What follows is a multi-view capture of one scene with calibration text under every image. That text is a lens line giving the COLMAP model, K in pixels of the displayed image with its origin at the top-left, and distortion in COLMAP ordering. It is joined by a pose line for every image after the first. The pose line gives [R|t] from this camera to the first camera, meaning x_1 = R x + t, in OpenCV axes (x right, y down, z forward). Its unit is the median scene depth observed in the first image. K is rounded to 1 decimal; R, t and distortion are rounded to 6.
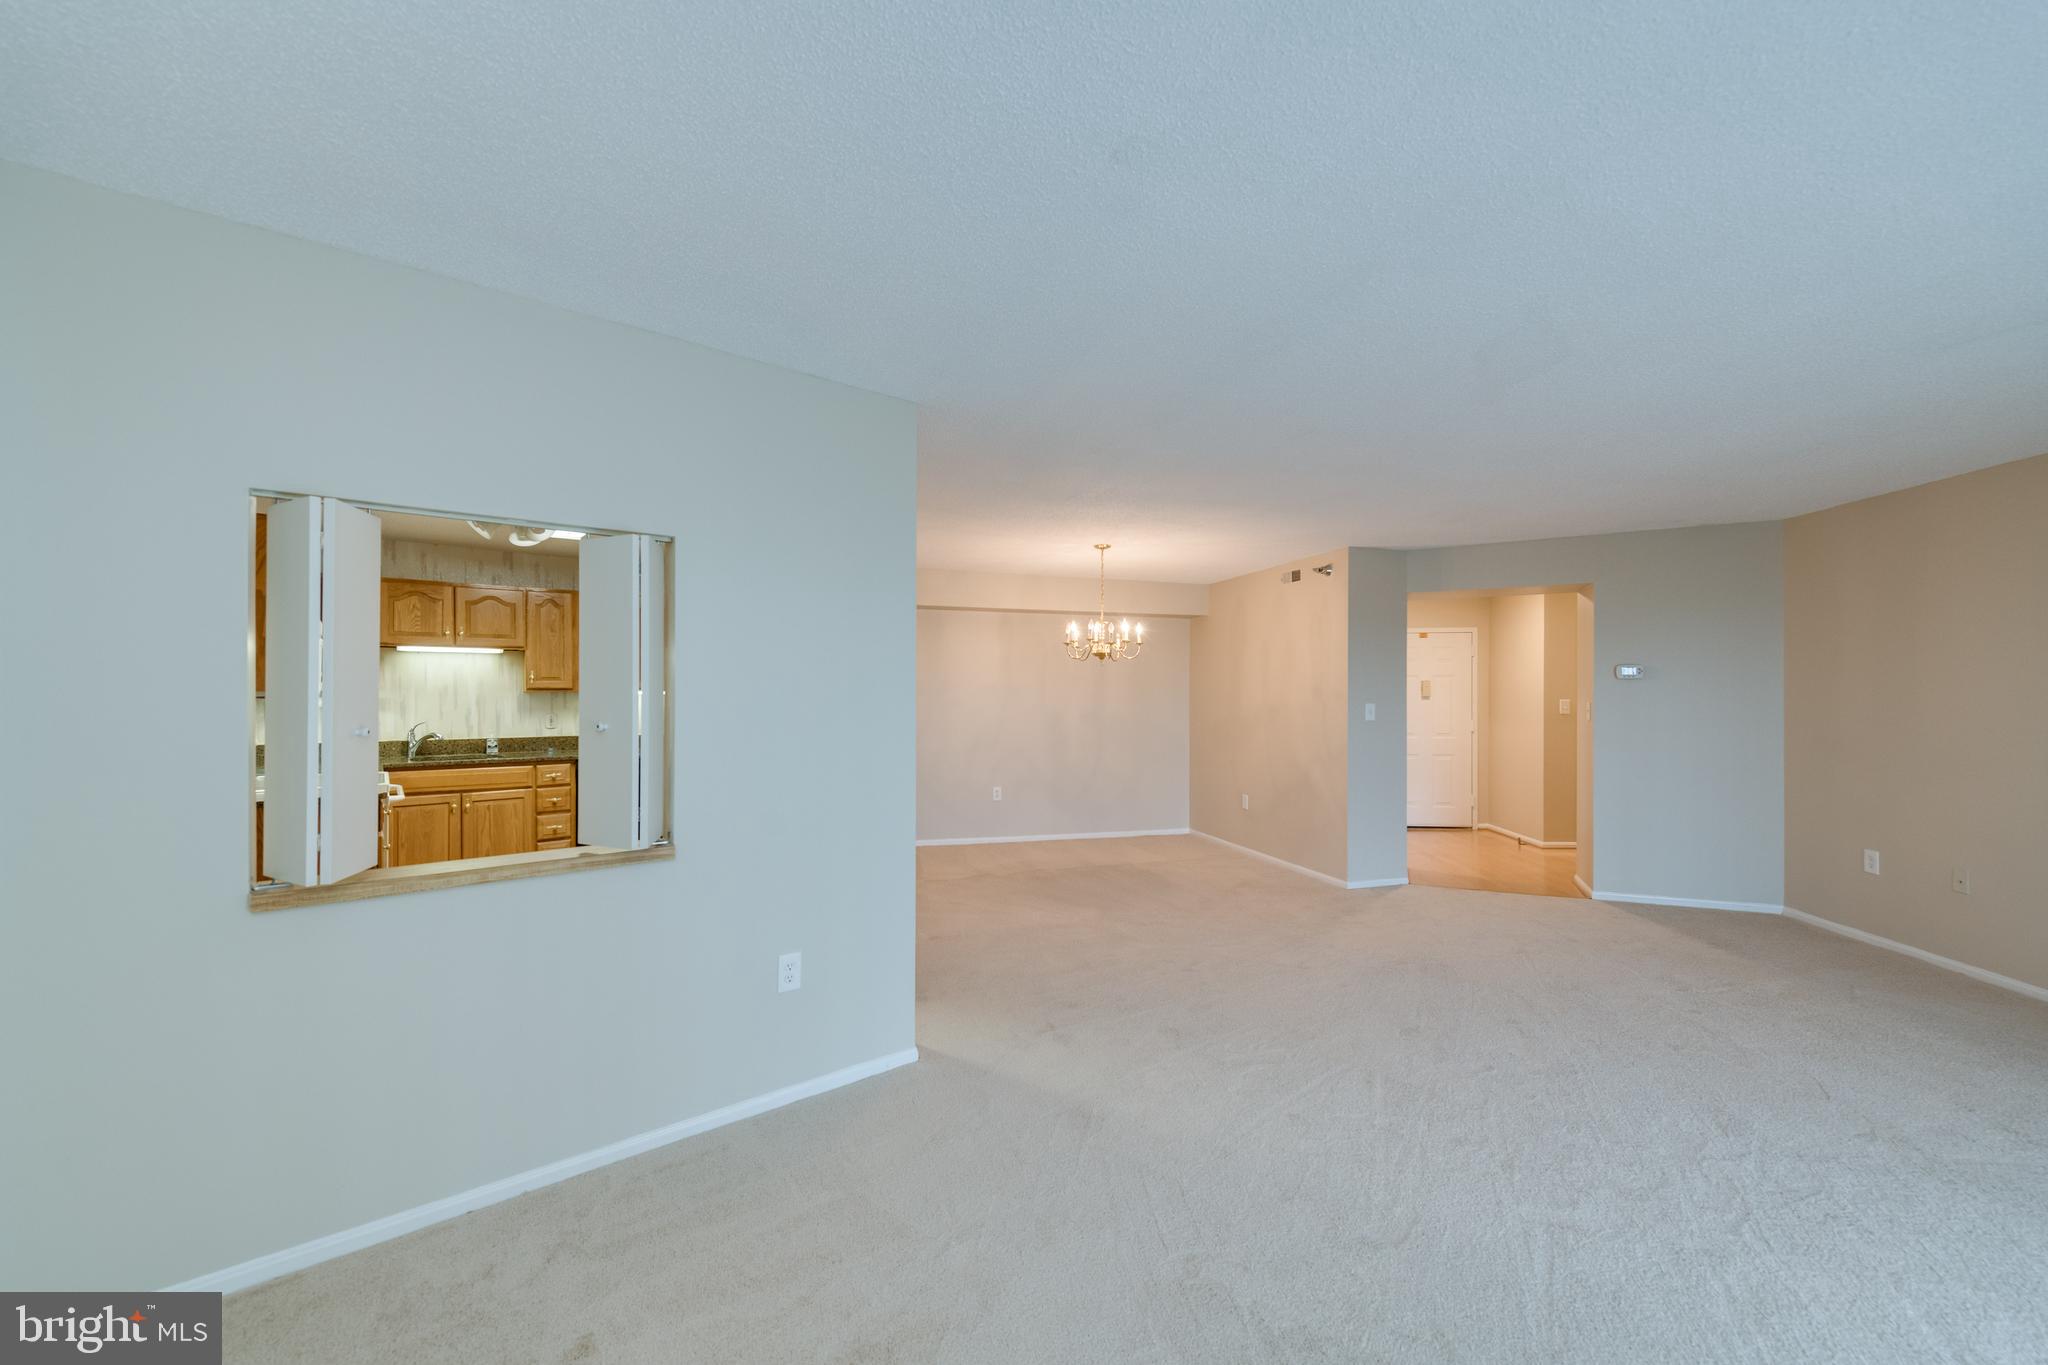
lens RADIAL K [[840.7, 0, 1024.0], [0, 840.7, 682.5], [0, 0, 1]] dist [0.001047, -0.000023]
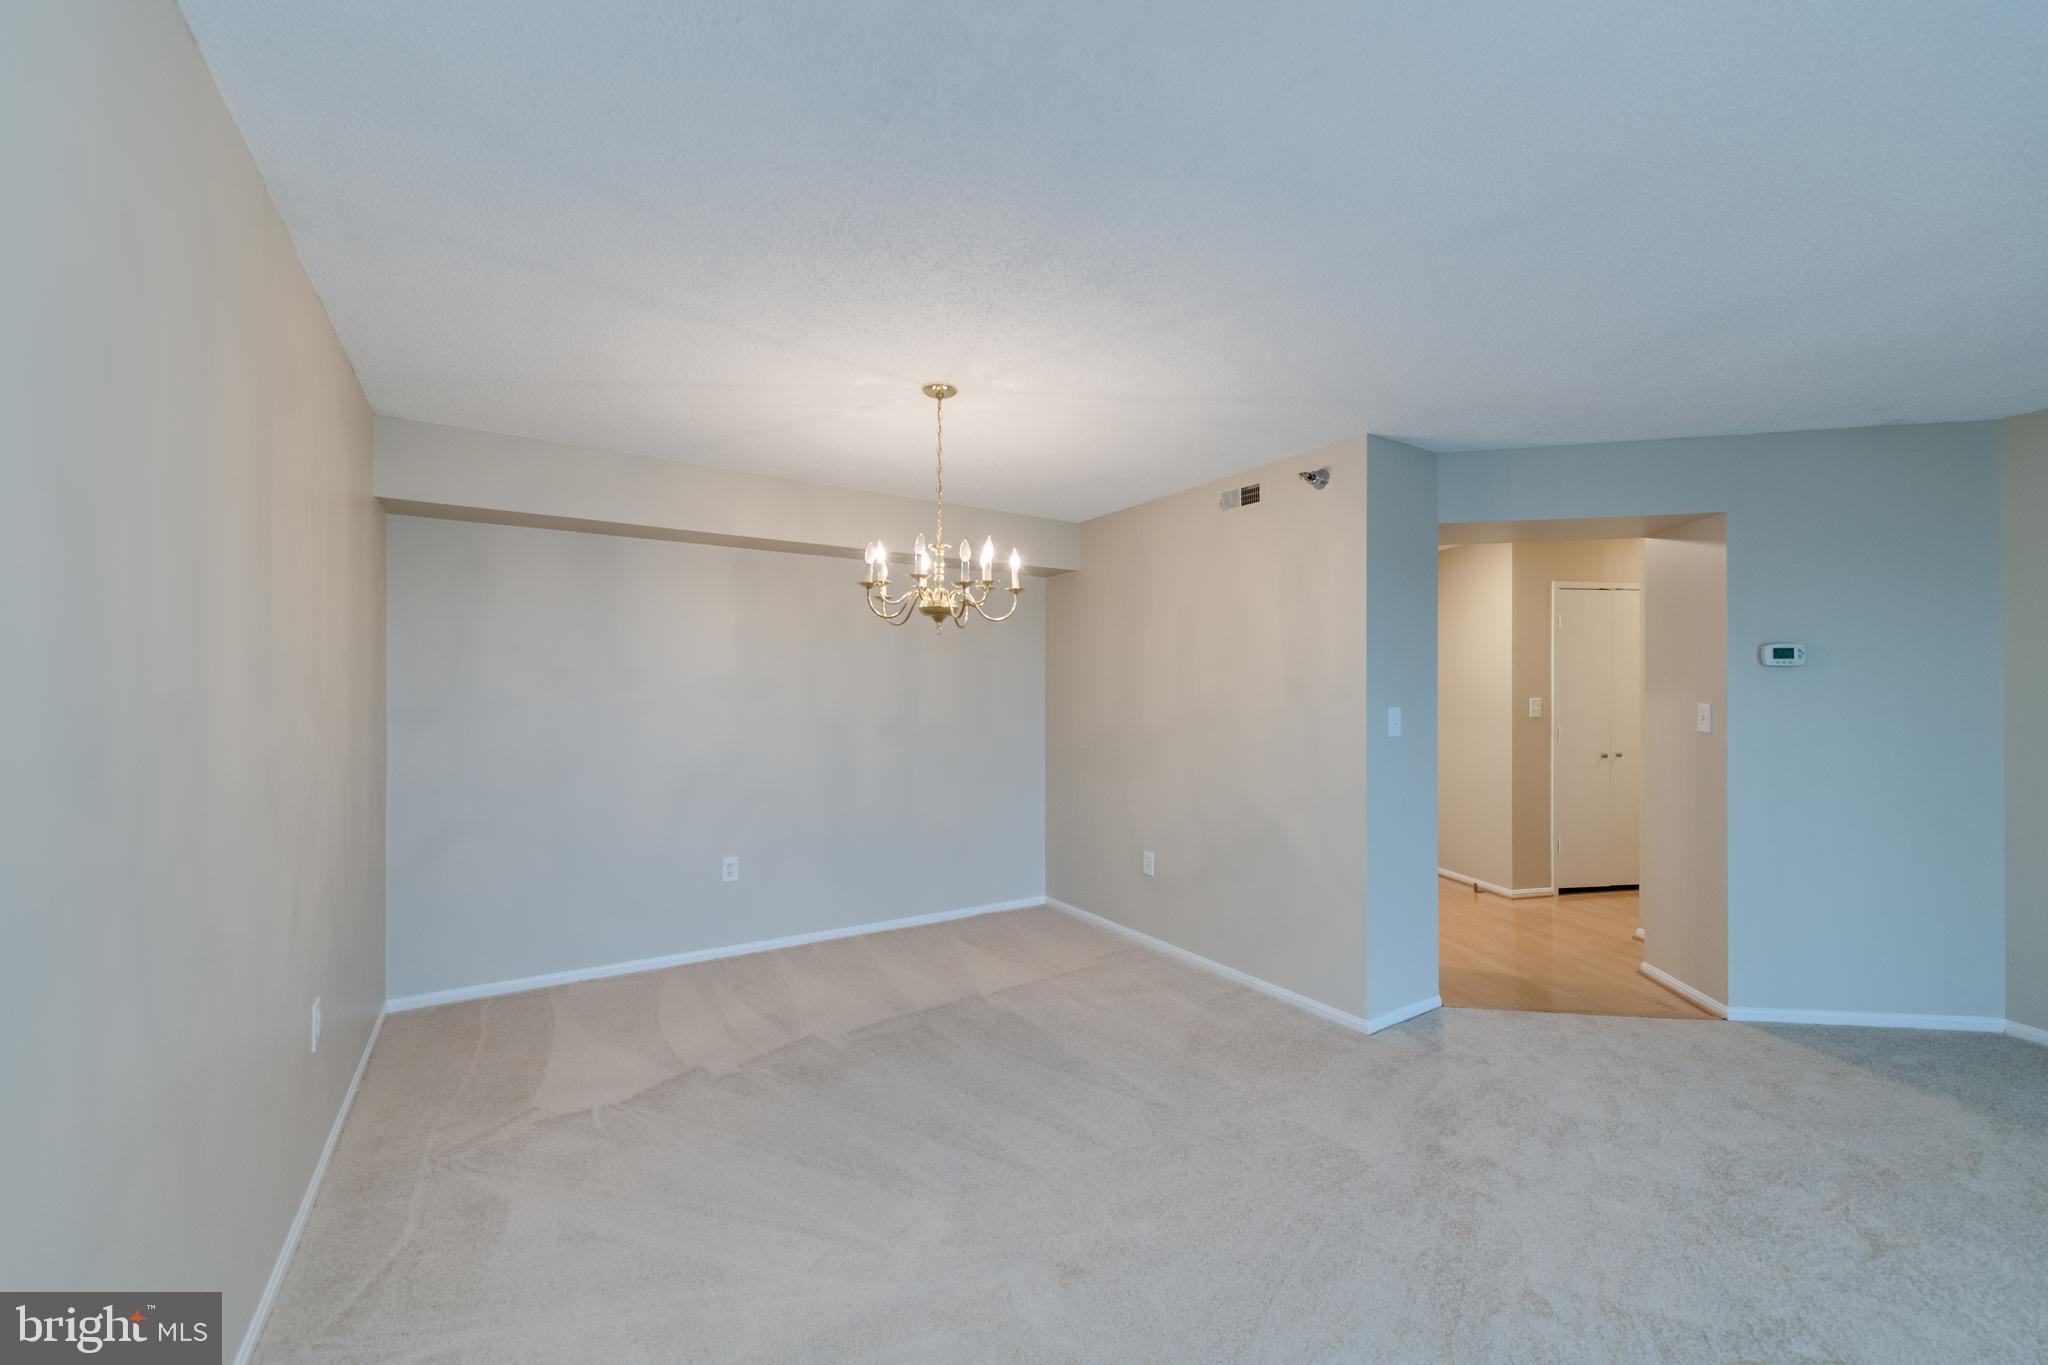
lens RADIAL K [[783.7, 0, 1024.0], [0, 783.7, 682.5], [0, 0, 1]] dist [0.001888, -0.000124]
pose [[0.961718, 0.000649, 0.274040, 0.015648], [-0.000823, 1.000000, 0.000518, 0.007635], [-0.274039, -0.000724, 0.961718, 0.548579]]
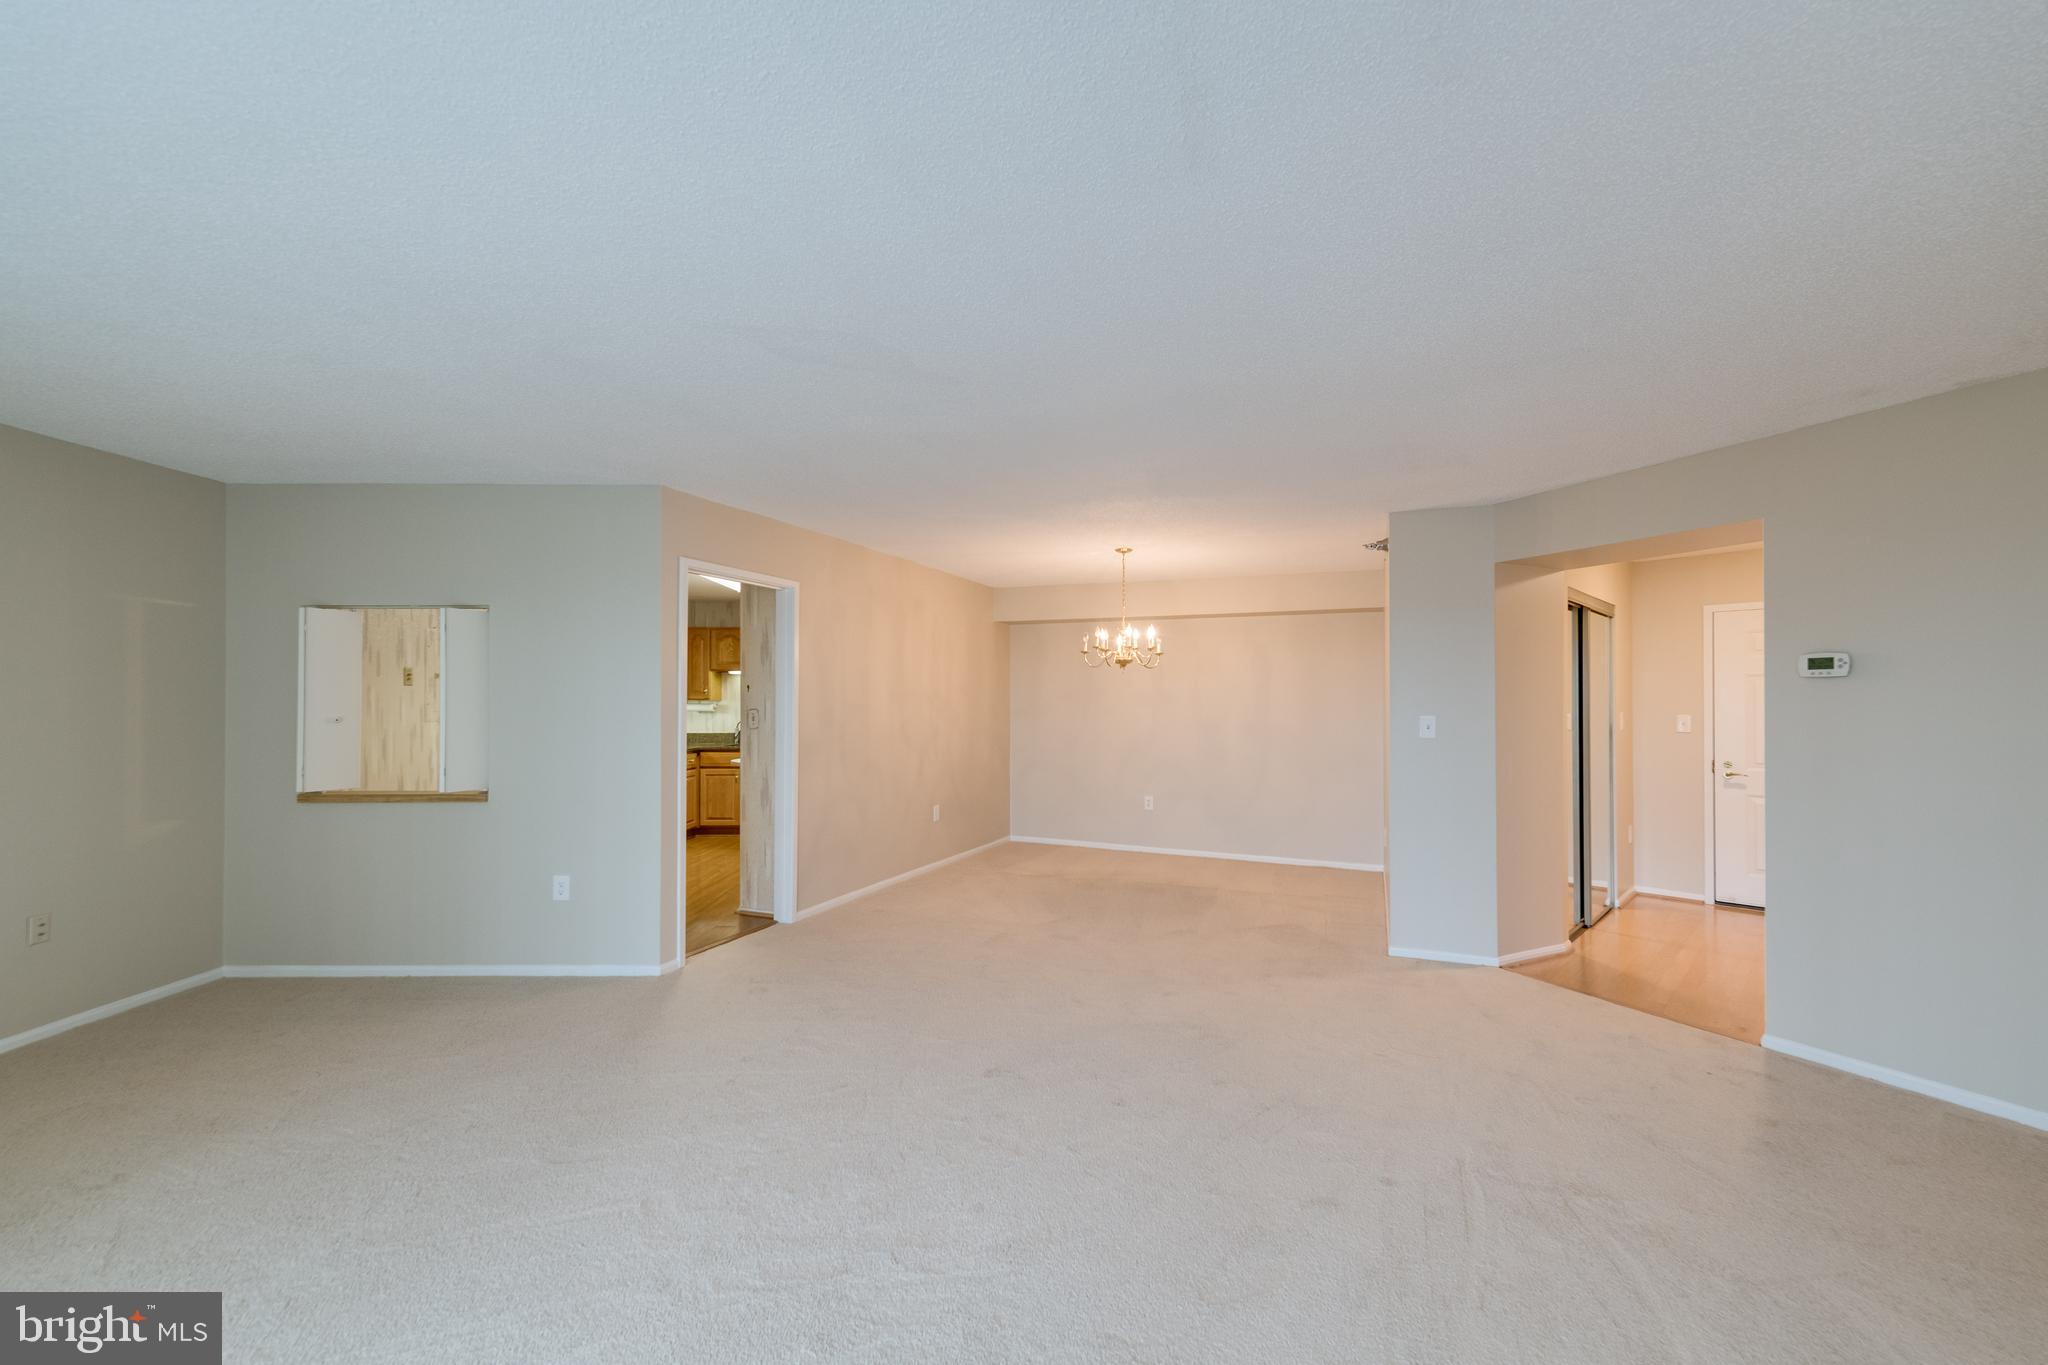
lens RADIAL K [[840.7, 0, 1024.0], [0, 840.7, 682.5], [0, 0, 1]] dist [0.001047, -0.000023]
pose [[0.758231, -0.014159, -0.651832, 0.631107], [0.008471, 0.999894, -0.011866, 0.001505], [0.651930, 0.003475, 0.758271, 0.190750]]
